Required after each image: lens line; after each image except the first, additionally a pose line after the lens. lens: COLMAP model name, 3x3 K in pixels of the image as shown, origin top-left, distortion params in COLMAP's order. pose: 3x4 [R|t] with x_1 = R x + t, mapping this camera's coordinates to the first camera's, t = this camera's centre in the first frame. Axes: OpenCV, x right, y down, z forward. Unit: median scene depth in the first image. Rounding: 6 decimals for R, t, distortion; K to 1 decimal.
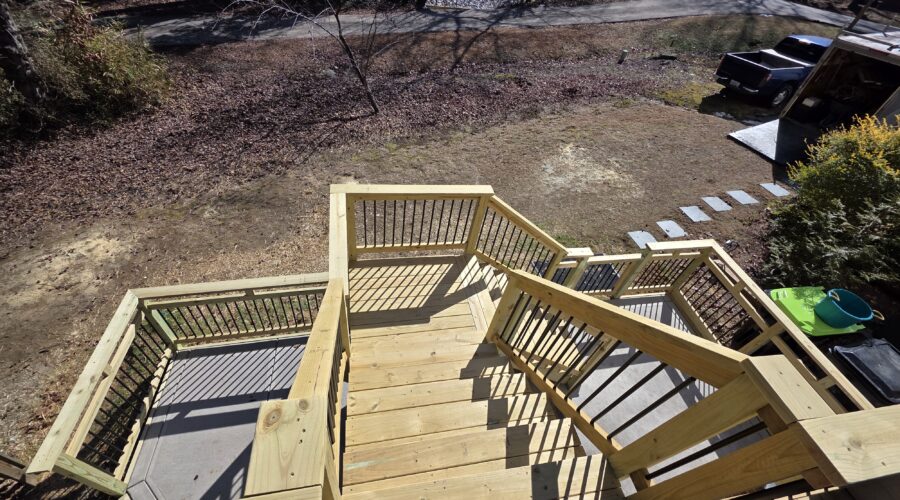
lens RADIAL K [[359.7, 0, 450.0], [0, 359.7, 250.0], [0, 0, 1]] dist [0.000737, 0.000381]
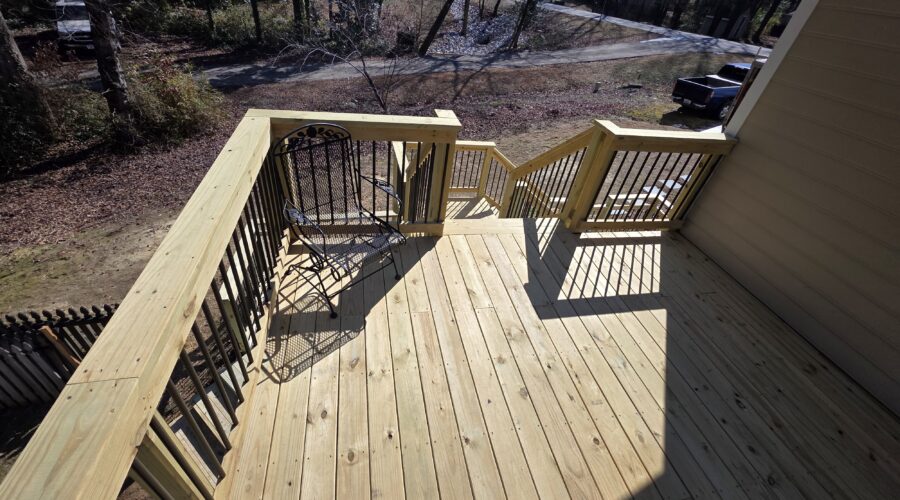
lens RADIAL K [[363.7, 0, 450.0], [0, 363.7, 250.0], [0, 0, 1]] dist [0.002063, 0.000142]
pose [[0.999541, -0.029774, 0.005629, -0.026275], [0.030224, 0.992905, -0.115005, 0.124827], [-0.002165, 0.115123, 0.993349, -0.133294]]
